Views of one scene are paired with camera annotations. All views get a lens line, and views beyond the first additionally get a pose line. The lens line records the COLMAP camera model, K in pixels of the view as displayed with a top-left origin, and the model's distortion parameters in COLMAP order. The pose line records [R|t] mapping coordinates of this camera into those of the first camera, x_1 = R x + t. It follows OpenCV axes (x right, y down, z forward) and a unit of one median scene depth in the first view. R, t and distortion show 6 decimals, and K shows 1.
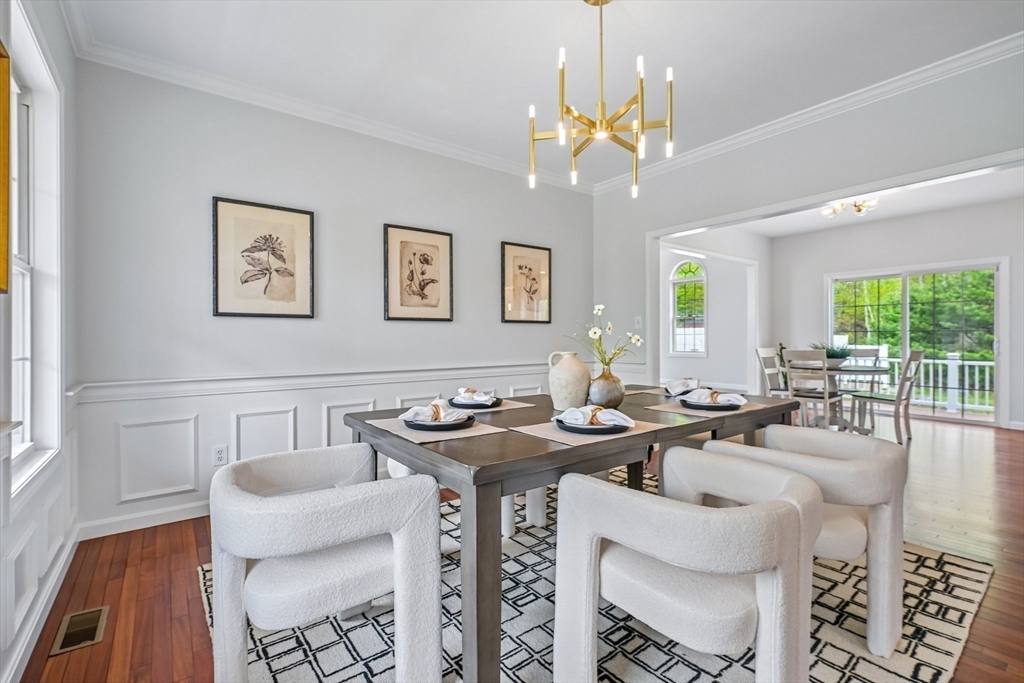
lens RADIAL K [[460.5, 0, 512.0], [0, 460.5, 341.5], [0, 0, 1]] dist [0.000332, -0.000033]
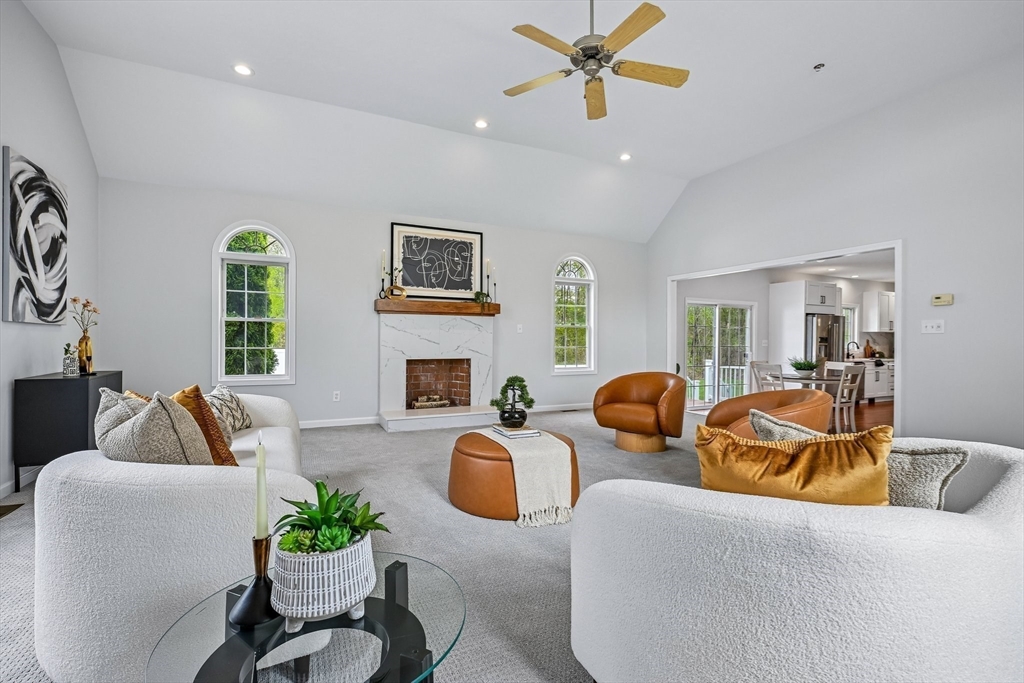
lens RADIAL K [[460.5, 0, 512.0], [0, 460.5, 341.5], [0, 0, 1]] dist [0.000332, -0.000033]
pose [[0.198473, 0.002400, 0.980103, -0.211658], [-0.003925, 0.999991, -0.001653, -0.011181], [-0.980098, -0.003519, 0.198481, 0.453938]]
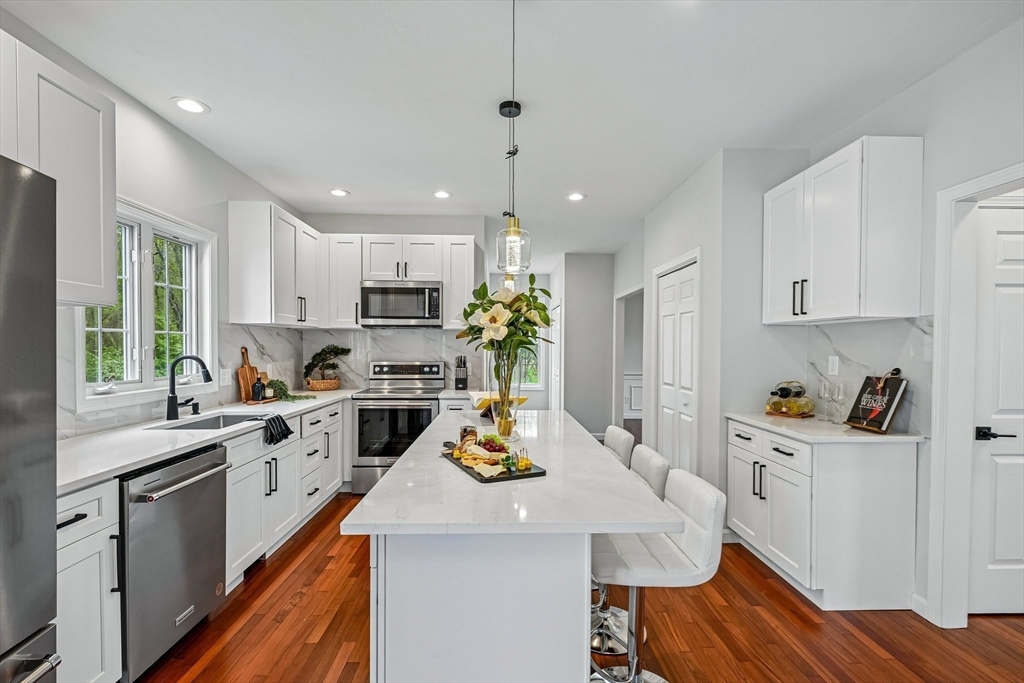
lens RADIAL K [[461.0, 0, 518.8], [0, 461.0, 355.8], [0, 0, 1]] dist [0.000933, -0.000081]
pose [[-0.824303, -0.011274, 0.566036, 0.234422], [-0.000163, 0.999806, 0.019677, -0.016224], [-0.566148, 0.016128, -0.824146, 0.227496]]
